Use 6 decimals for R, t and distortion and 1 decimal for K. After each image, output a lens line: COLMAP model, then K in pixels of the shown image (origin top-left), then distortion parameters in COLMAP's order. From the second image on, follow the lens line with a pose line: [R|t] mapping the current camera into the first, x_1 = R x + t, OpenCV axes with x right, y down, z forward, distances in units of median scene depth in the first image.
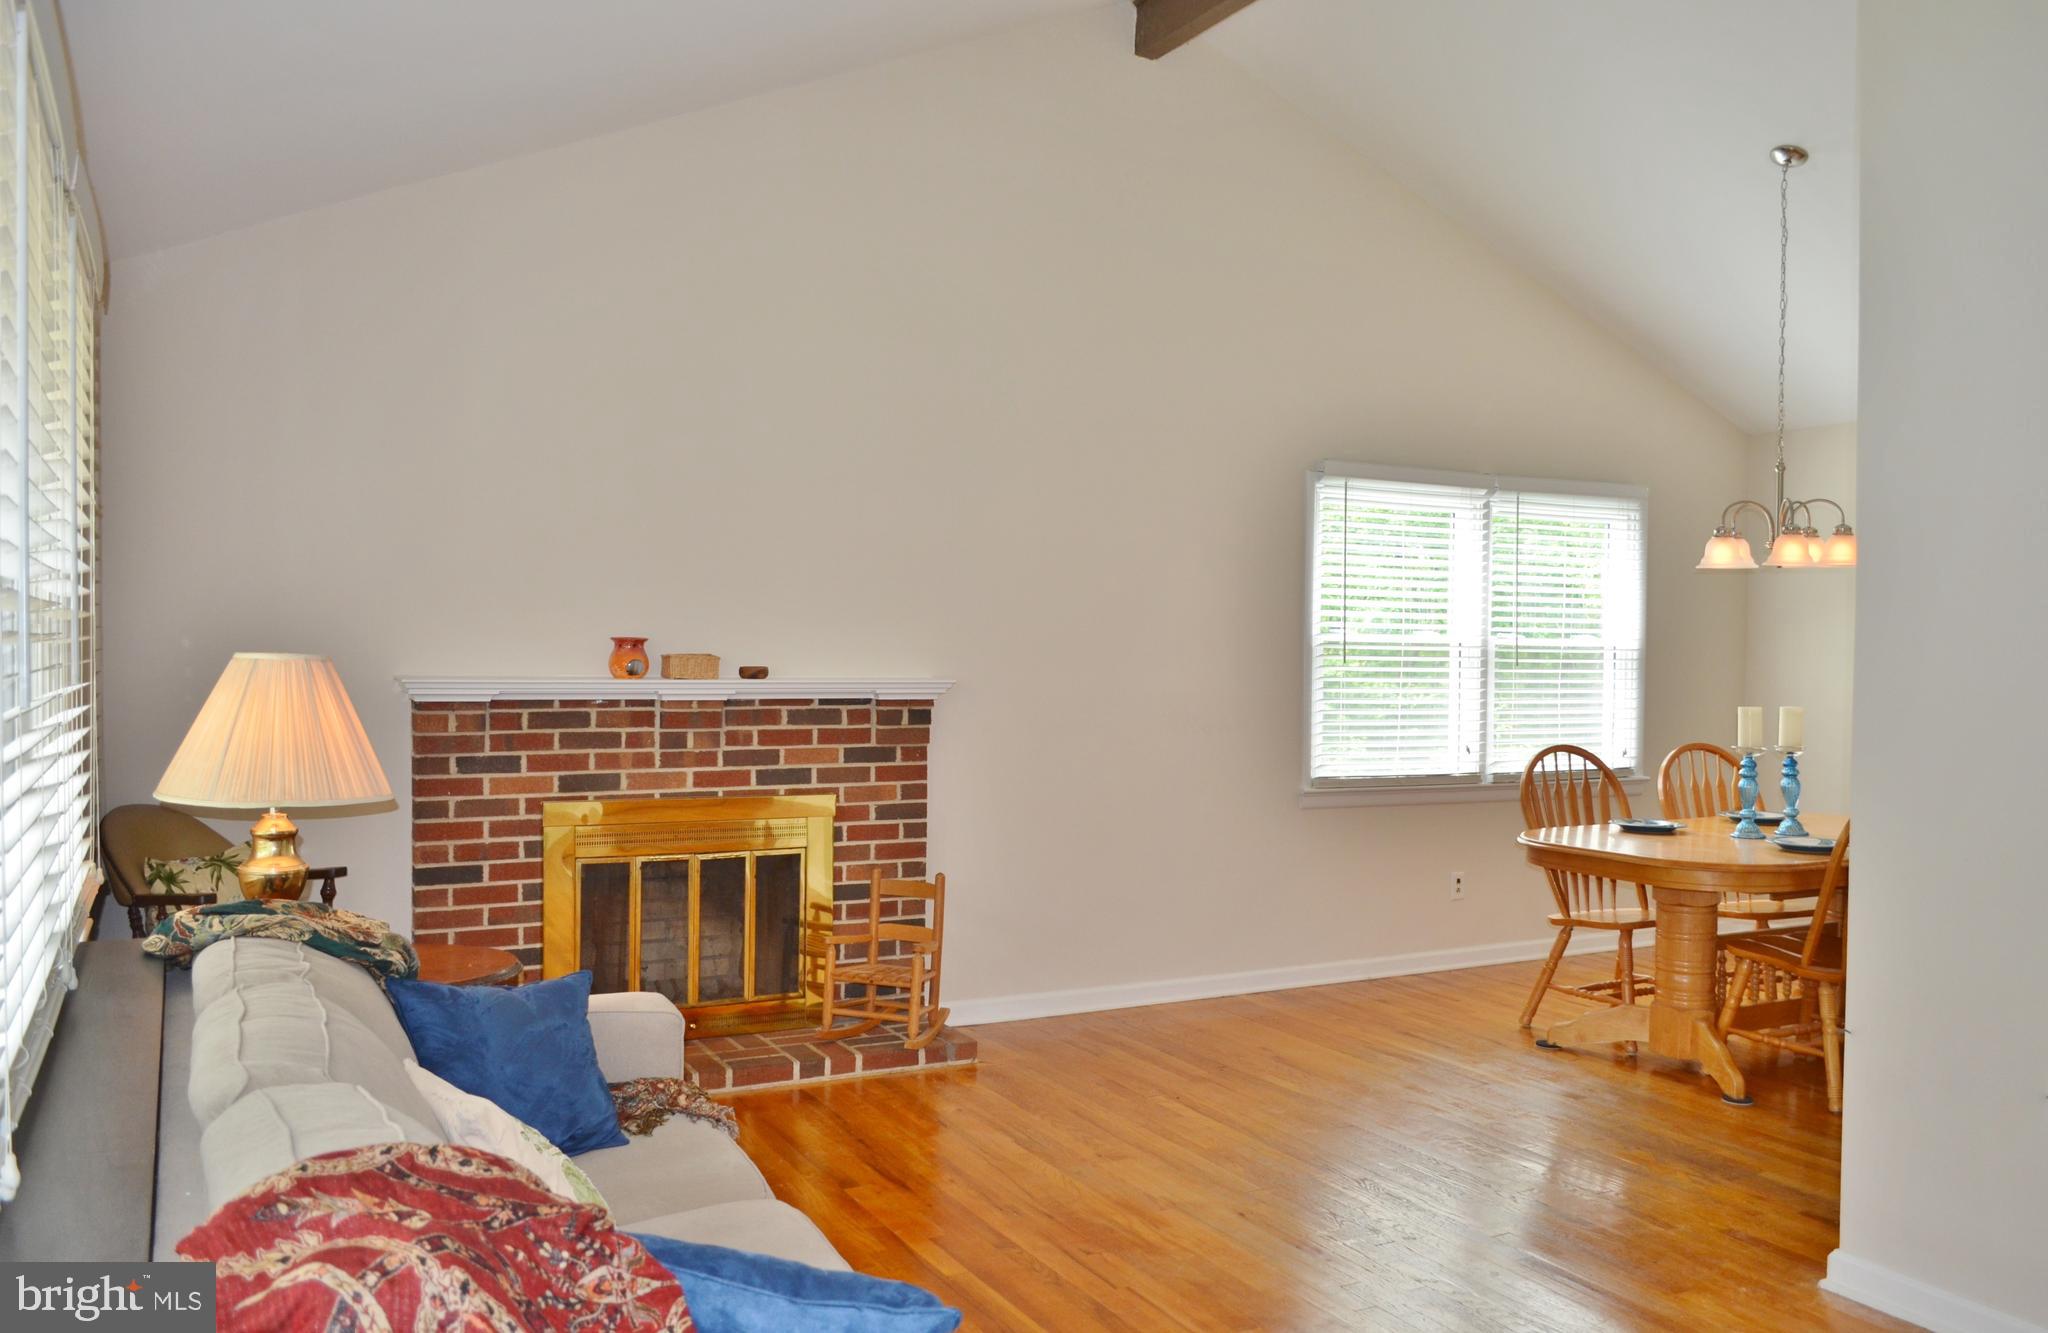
lens RADIAL K [[1614.5, 0, 1024.0], [0, 1614.5, 666.5], [0, 0, 1]] dist [-0.000636, -0.002472]
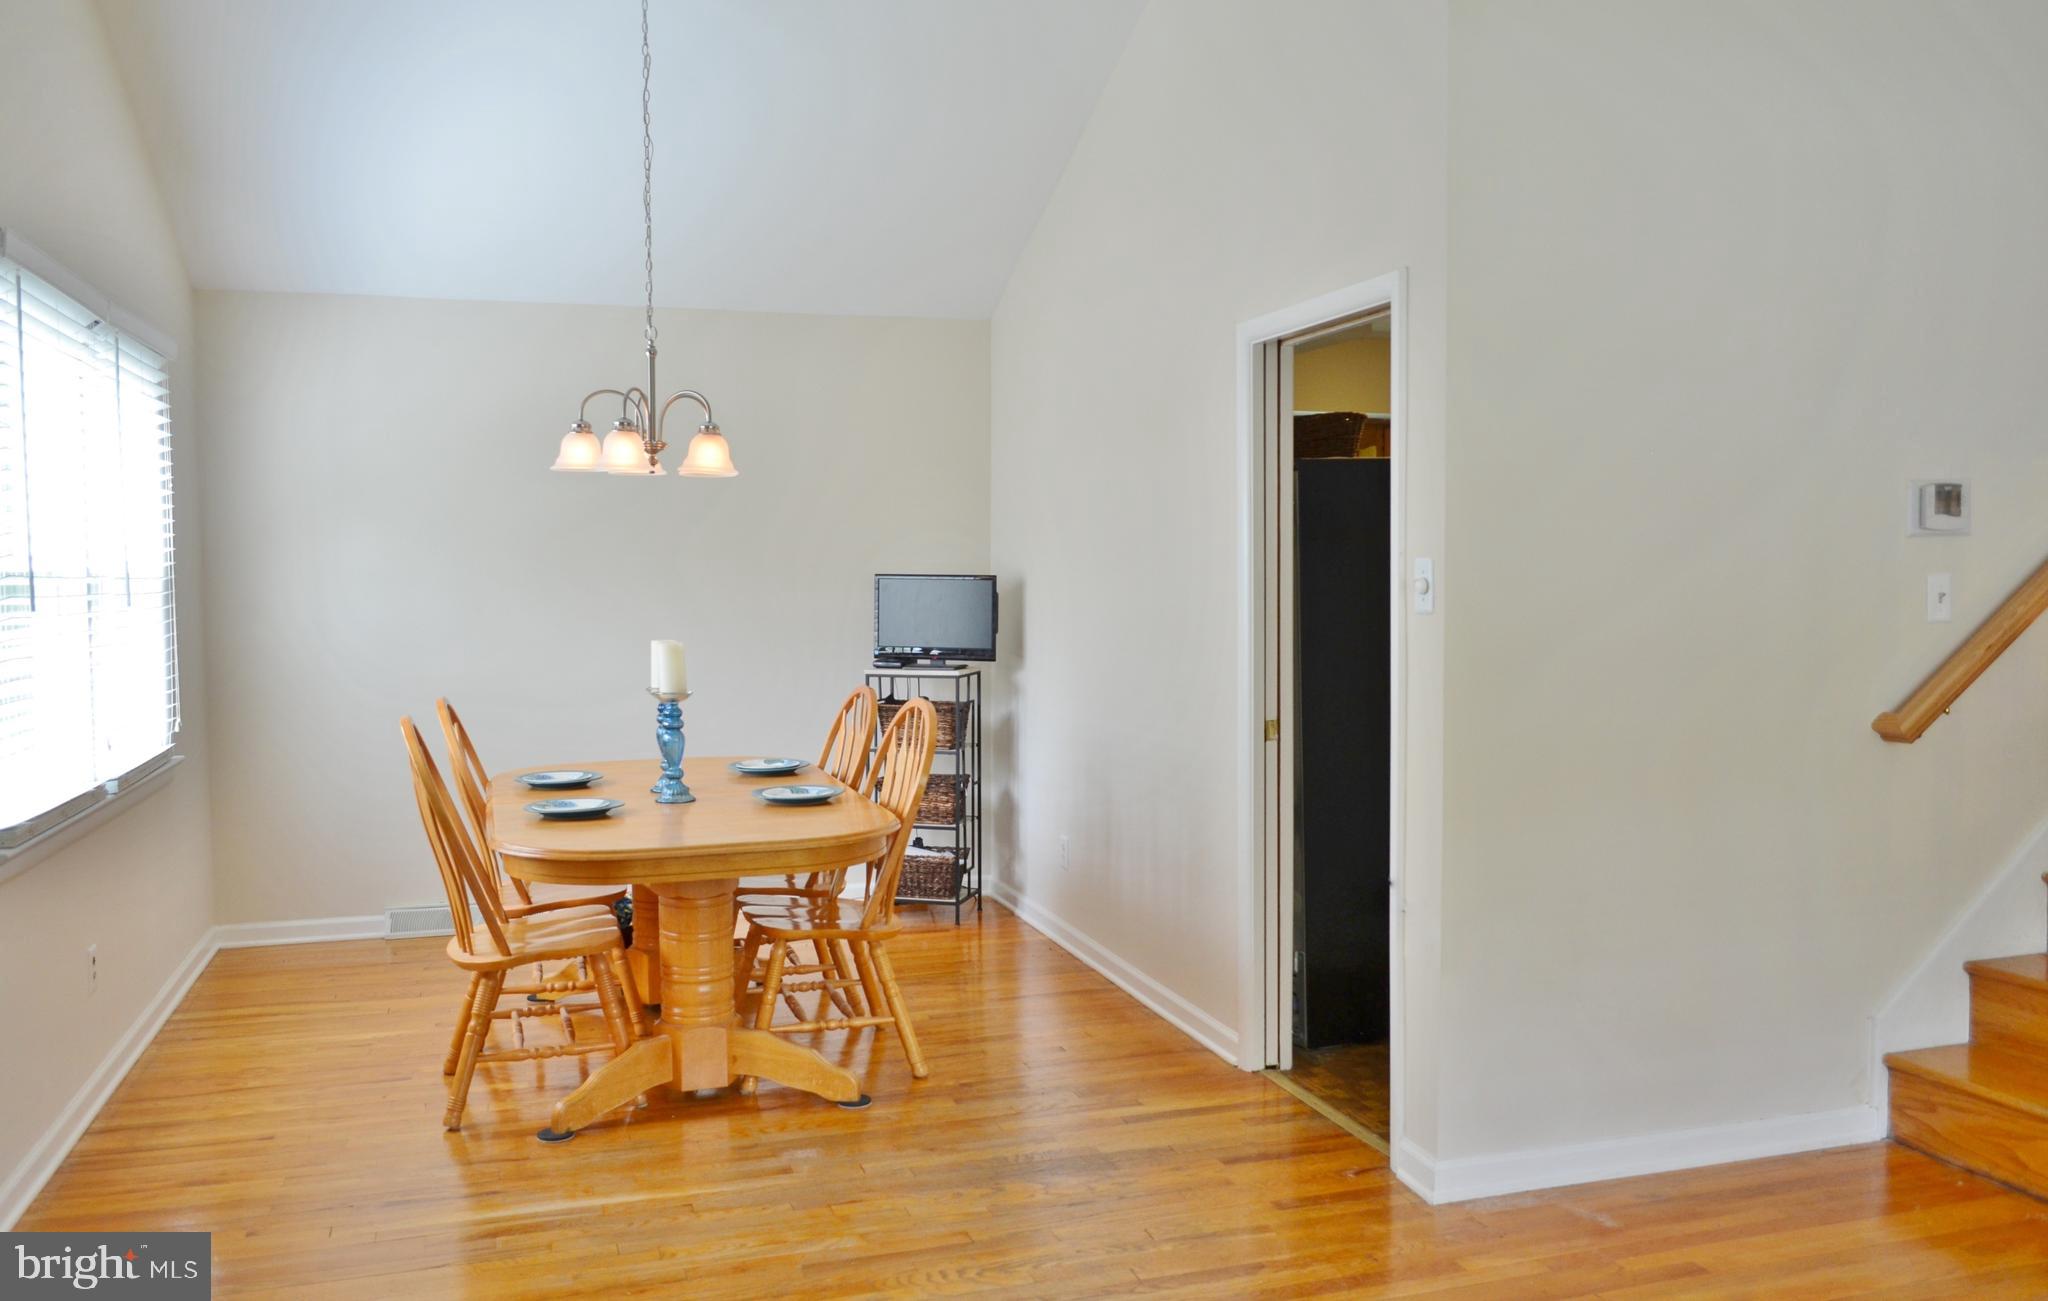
lens RADIAL K [[1641.8, 0, 1024.0], [0, 1641.8, 650.5], [0, 0, 1]] dist [0.000185, -0.000332]
pose [[0.168325, -0.063146, 0.983707, -0.351057], [0.019199, 0.997967, 0.060776, -0.018879], [-0.985545, 0.008657, 0.169195, 0.699818]]
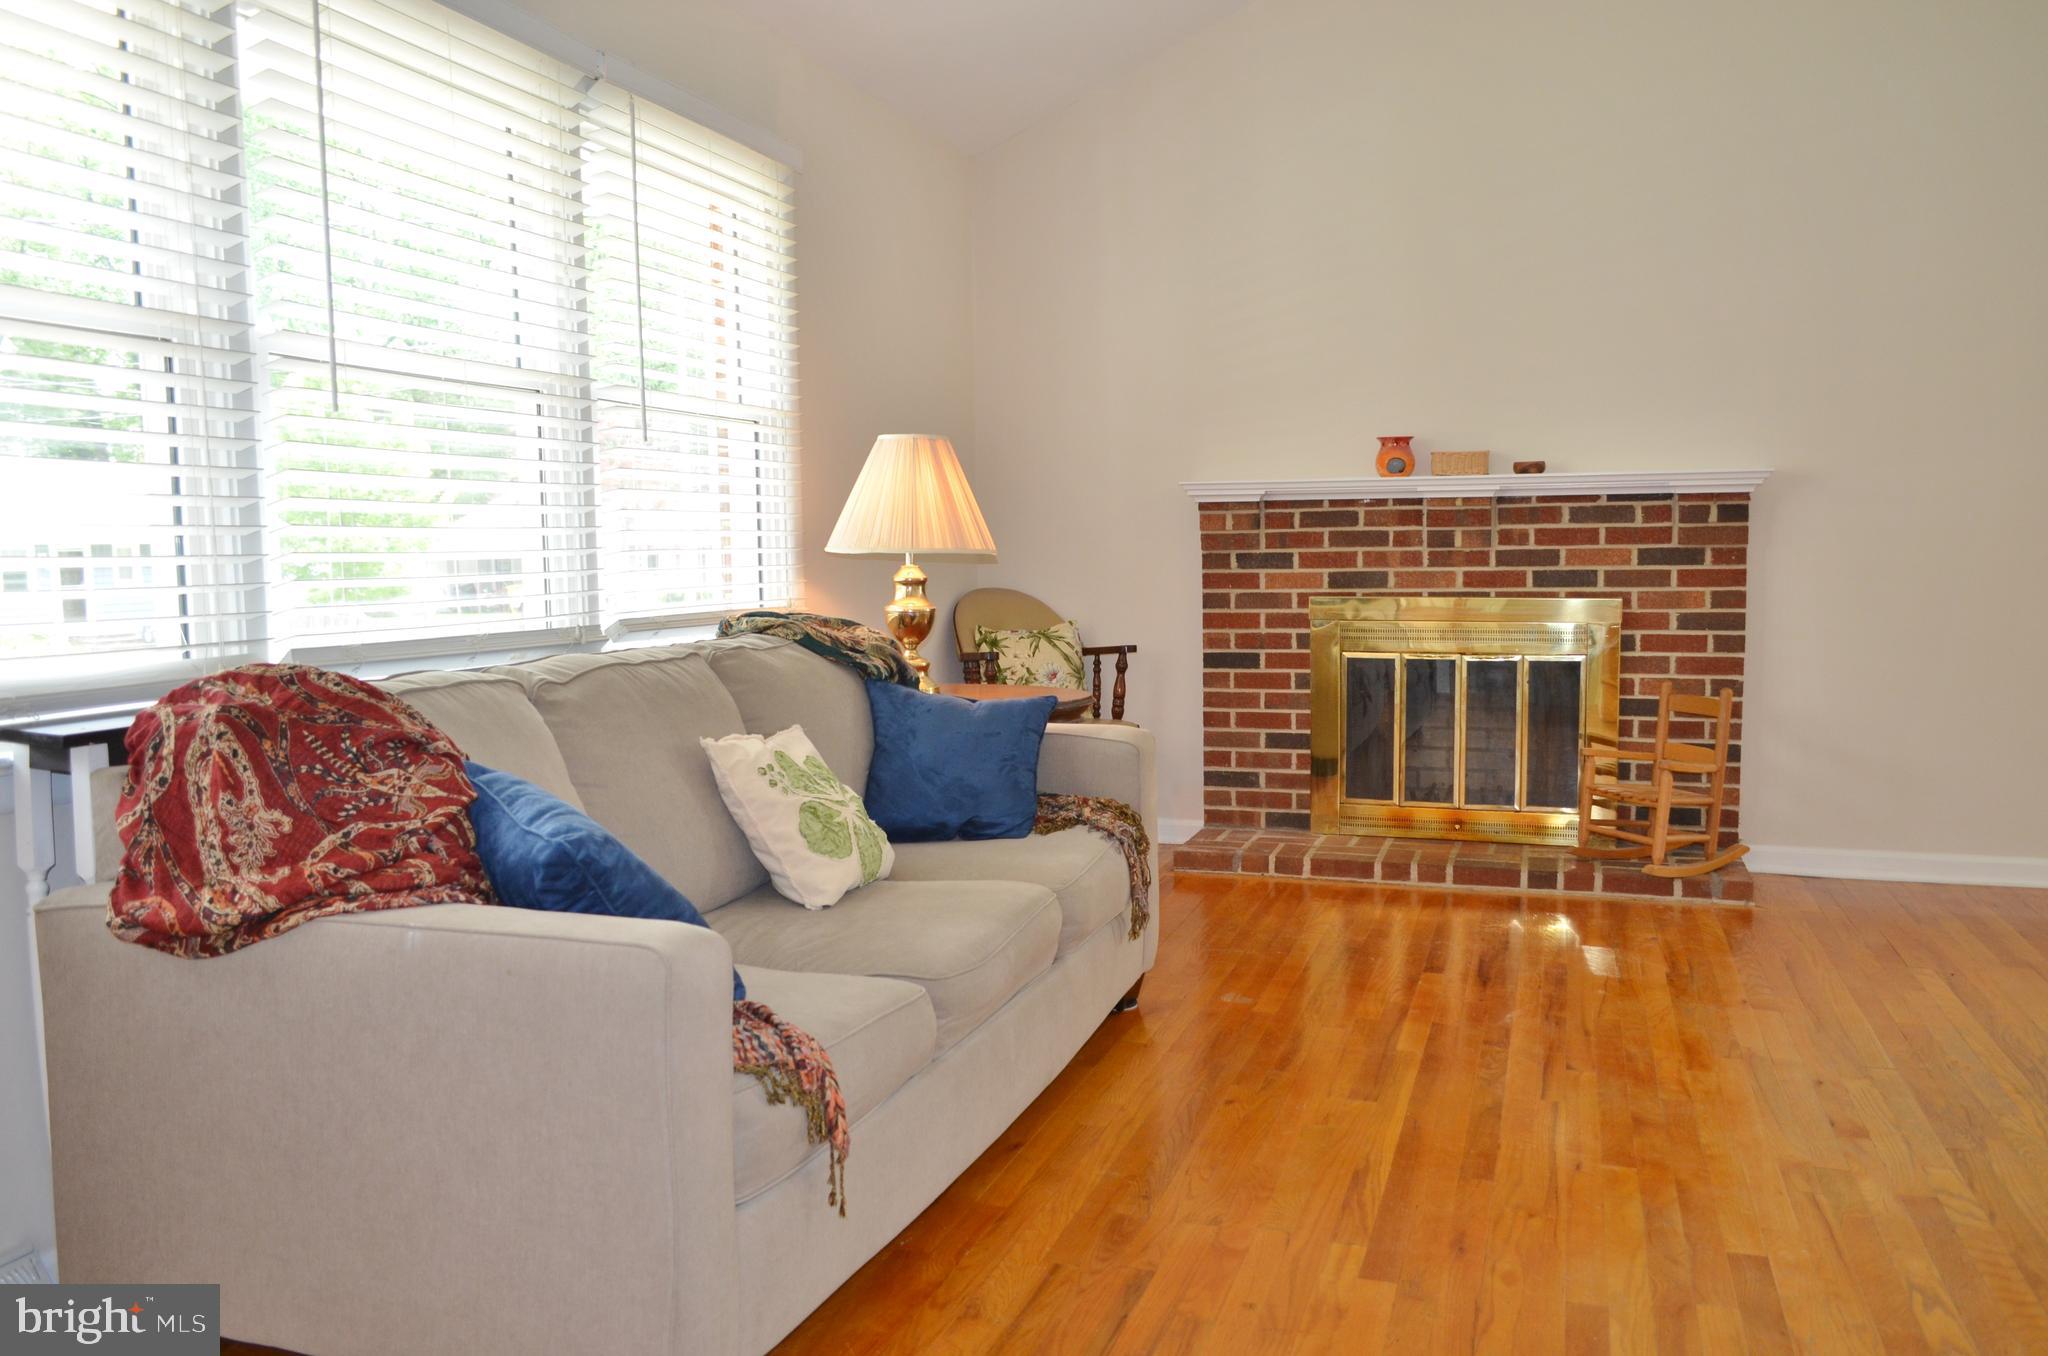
lens RADIAL K [[1599.9, 0, 1024.0], [0, 1599.9, 678.0], [0, 0, 1]] dist [-0.009427, 0.006956]
pose [[0.684110, 0.041991, -0.728169, 0.316874], [0.010352, 0.997682, 0.067258, 0.060498], [0.729306, -0.053550, 0.682089, 0.135267]]
